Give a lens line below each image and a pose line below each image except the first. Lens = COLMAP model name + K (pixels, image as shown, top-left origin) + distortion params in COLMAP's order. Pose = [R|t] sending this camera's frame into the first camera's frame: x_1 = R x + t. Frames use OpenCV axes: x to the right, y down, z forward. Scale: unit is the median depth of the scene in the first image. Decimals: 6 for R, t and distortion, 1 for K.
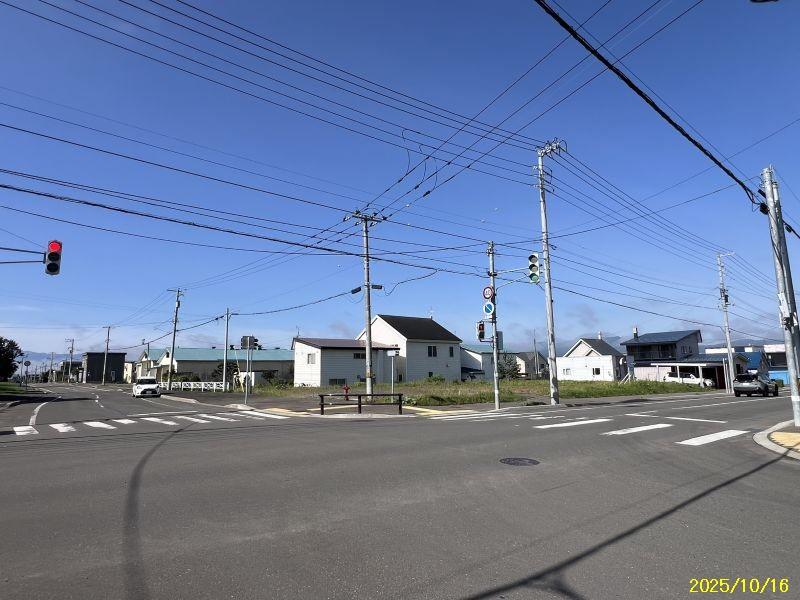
lens RADIAL K [[478.6, 0, 396.8], [0, 478.6, 303.7], [0, 0, 1]] dist [-0.004453, -0.000489]
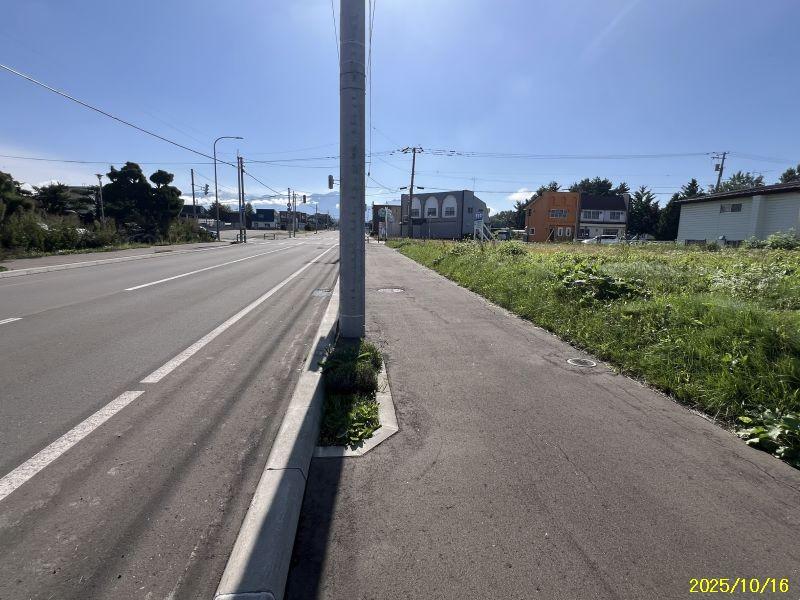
lens RADIAL K [[391.5, 0, 403.6], [0, 391.5, 300.7], [0, 0, 1]] dist [-0.003320, -0.000260]
pose [[-0.555443, 0.135850, -0.820383, 0.659751], [0.106853, 0.990046, 0.091600, 0.137253], [0.824661, -0.036782, -0.564430, 0.907199]]
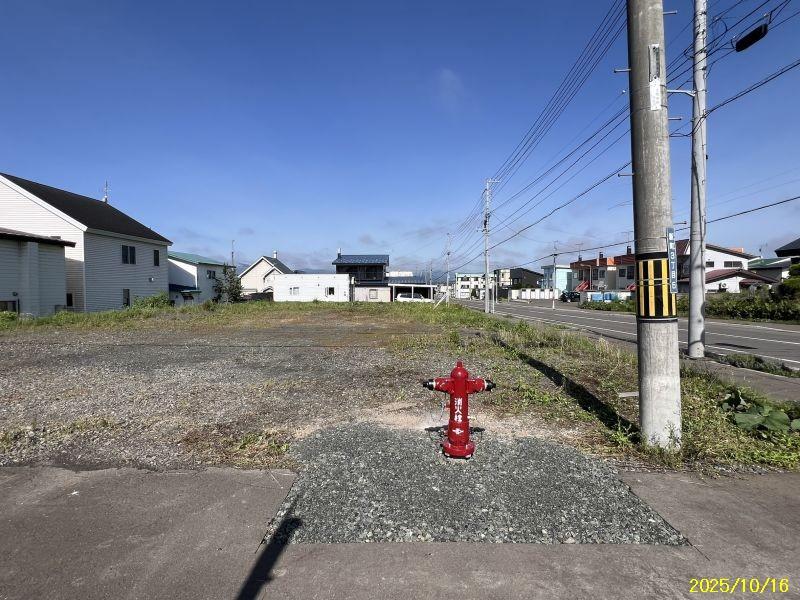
lens RADIAL K [[421.0, 0, 399.9], [0, 421.0, 302.6], [0, 0, 1]] dist [-0.001794, -0.000100]
pose [[0.652972, -0.010806, 0.757305, -0.112687], [-0.116907, 0.986477, 0.114877, 0.065707], [-0.748305, -0.163546, 0.642878, 0.453707]]
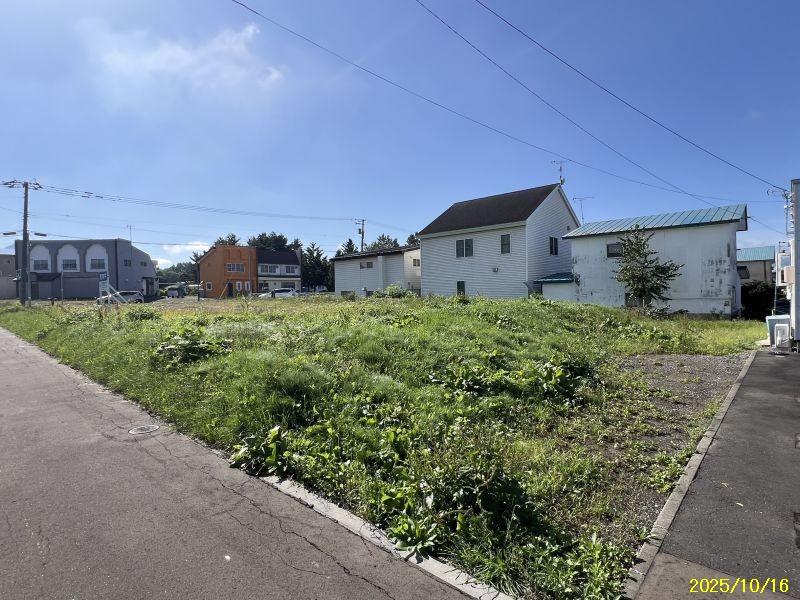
lens RADIAL K [[421.0, 0, 399.9], [0, 421.0, 302.6], [0, 0, 1]] dist [-0.001794, -0.000100]
pose [[0.128313, 0.039309, -0.990954, 0.670695], [0.156296, 0.985926, 0.059347, 0.137654], [0.979340, -0.162498, 0.120363, 0.940411]]
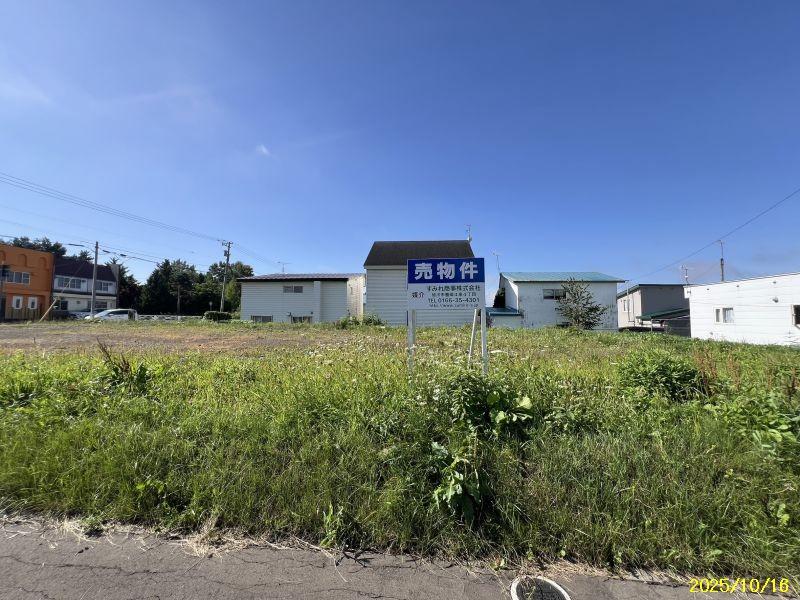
lens RADIAL K [[320.3, 0, 402.0], [0, 320.3, 299.9], [0, 0, 1]] dist [-0.003154, -0.000201]
pose [[0.706970, -0.017433, -0.707029, 0.434881], [0.078685, 0.995429, 0.054135, 0.110384], [0.702853, -0.093904, 0.705110, 0.730470]]
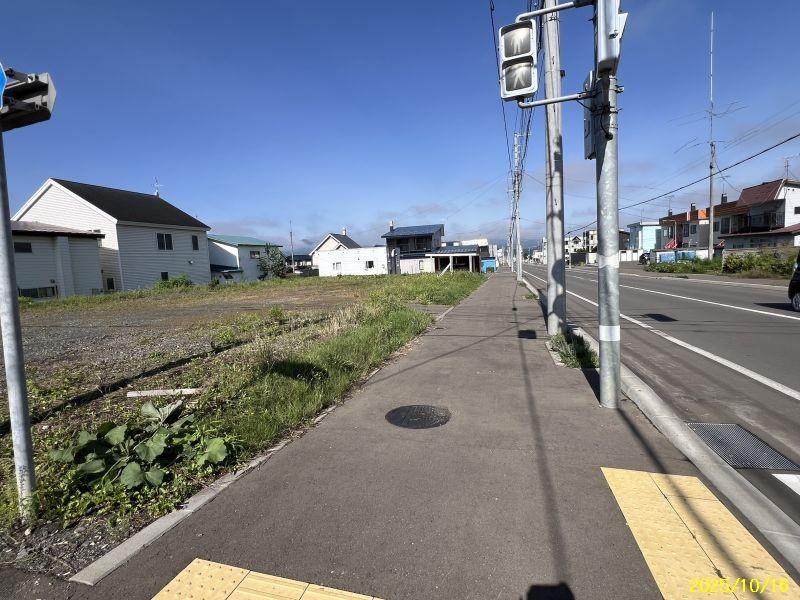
lens RADIAL K [[411.7, 0, 400.3], [0, 411.7, 298.5], [0, 0, 1]] dist [0.002851, 0.000492]
pose [[0.814294, -0.077194, 0.575297, 0.005222], [-0.045417, 0.979606, 0.195730, 0.055539], [-0.578674, -0.185510, 0.794181, 0.377257]]
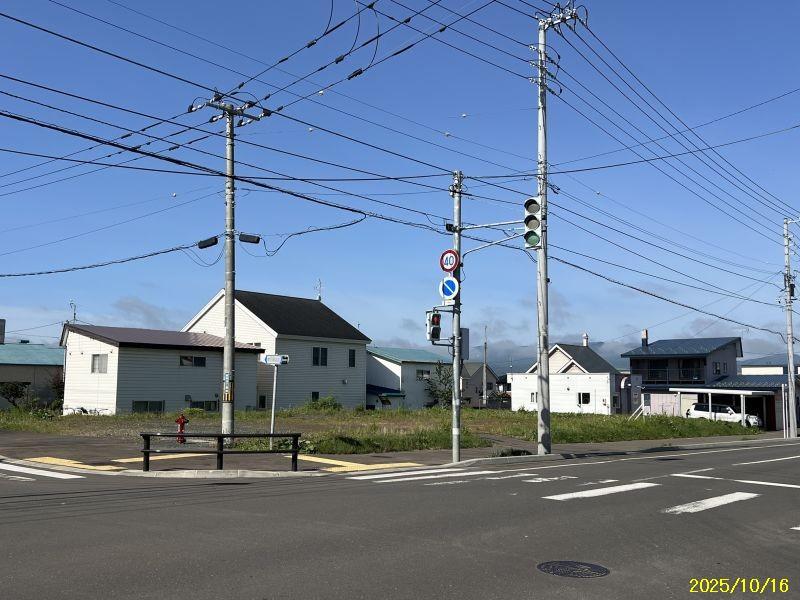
lens RADIAL K [[809.9, 0, 398.7], [0, 809.9, 310.4], [0, 0, 1]] dist [0.176149, -0.495638]
pose [[0.981317, 0.043528, 0.187411, -0.021236], [-0.051542, 0.997944, 0.038099, 0.001250], [-0.185367, -0.047046, 0.981542, 0.020273]]
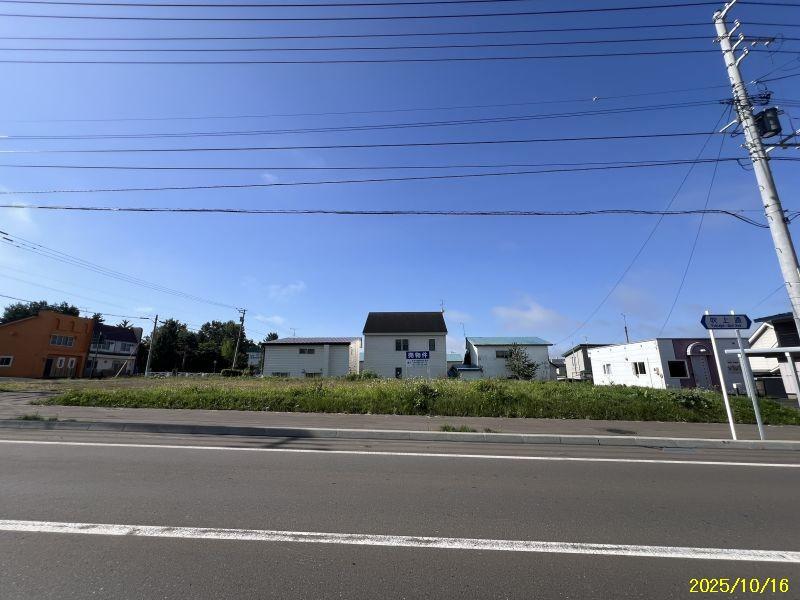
lens RADIAL K [[320.3, 0, 402.0], [0, 320.3, 299.9], [0, 0, 1]] dist [-0.003154, -0.000201]
pose [[0.743724, -0.135988, -0.654509, 0.546700], [0.081027, 0.990209, -0.113666, 0.093138], [0.663558, 0.031503, 0.747461, 0.598218]]
